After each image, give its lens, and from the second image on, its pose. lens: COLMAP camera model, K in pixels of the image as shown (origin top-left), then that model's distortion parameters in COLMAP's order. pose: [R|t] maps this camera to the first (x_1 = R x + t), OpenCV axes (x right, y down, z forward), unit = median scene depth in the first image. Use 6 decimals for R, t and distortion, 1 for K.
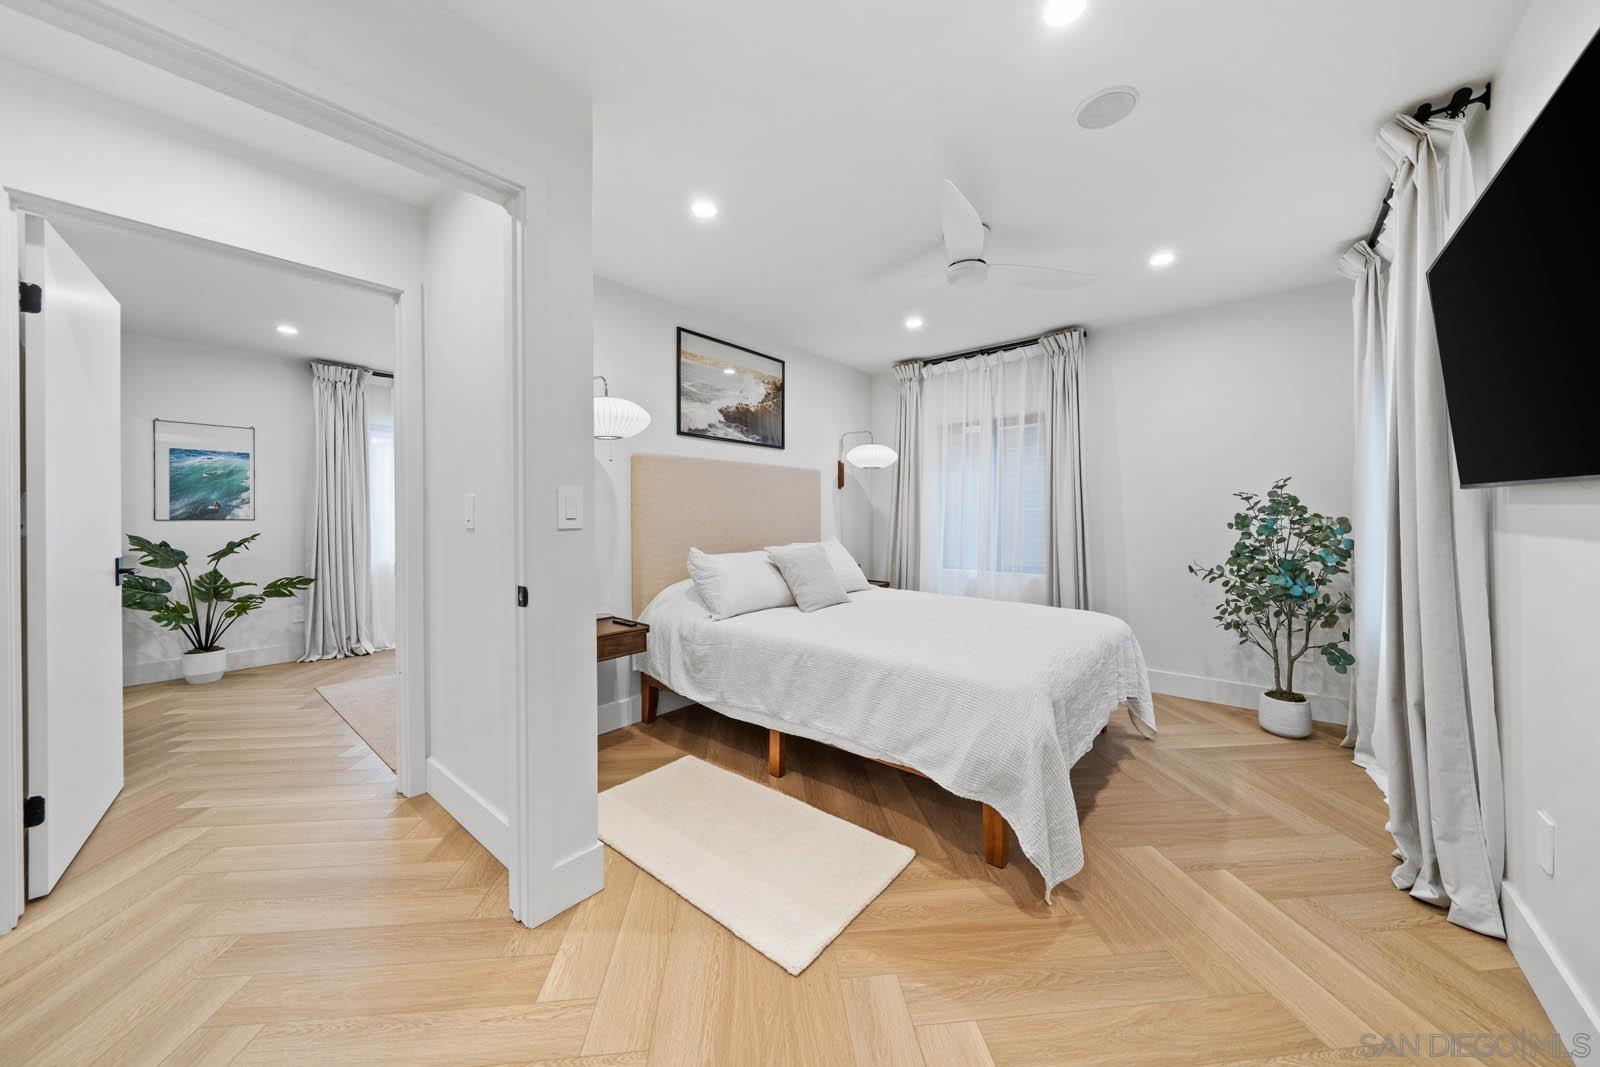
lens RADIAL K [[545.5, 0, 809.3], [0, 545.5, 517.4], [0, 0, 1]] dist [-0.000640, 0.000025]
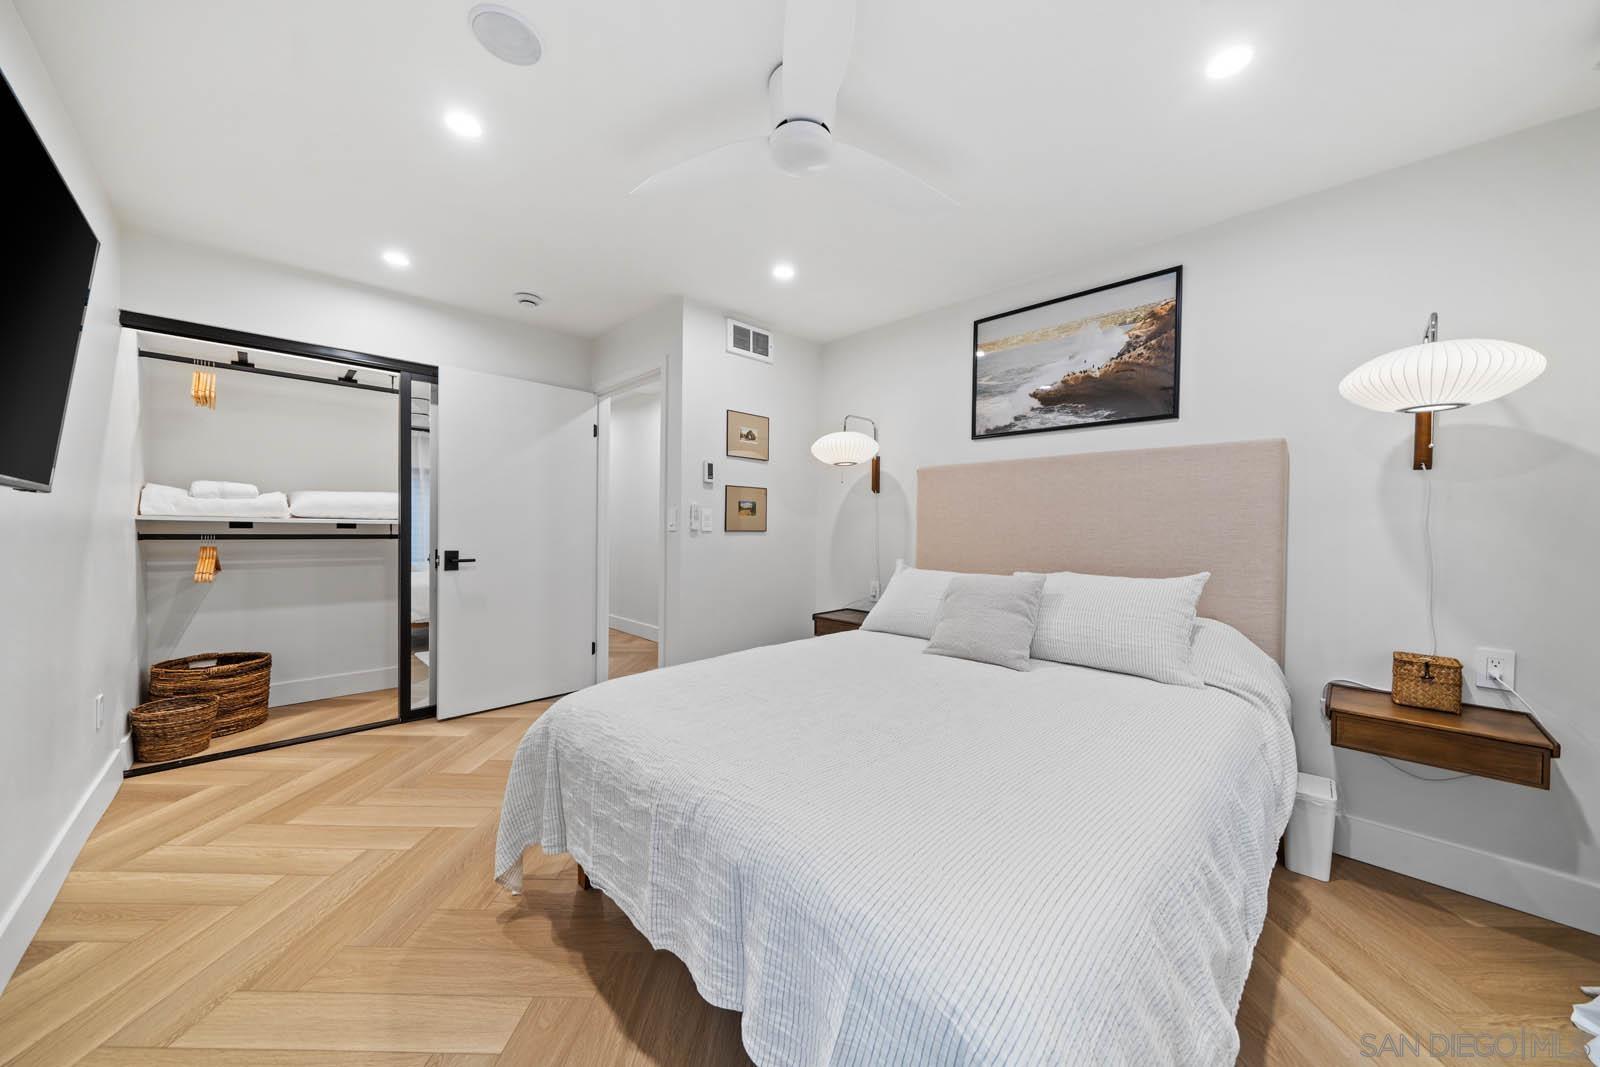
lens RADIAL K [[545.5, 0, 808.4], [0, 545.5, 531.3], [0, 0, 1]] dist [-0.000640, 0.000025]
pose [[-0.087256, 0.017052, -0.996040, 0.660360], [-0.015196, 0.999714, 0.018446, -0.009098], [0.996070, 0.016745, -0.086972, 0.761313]]
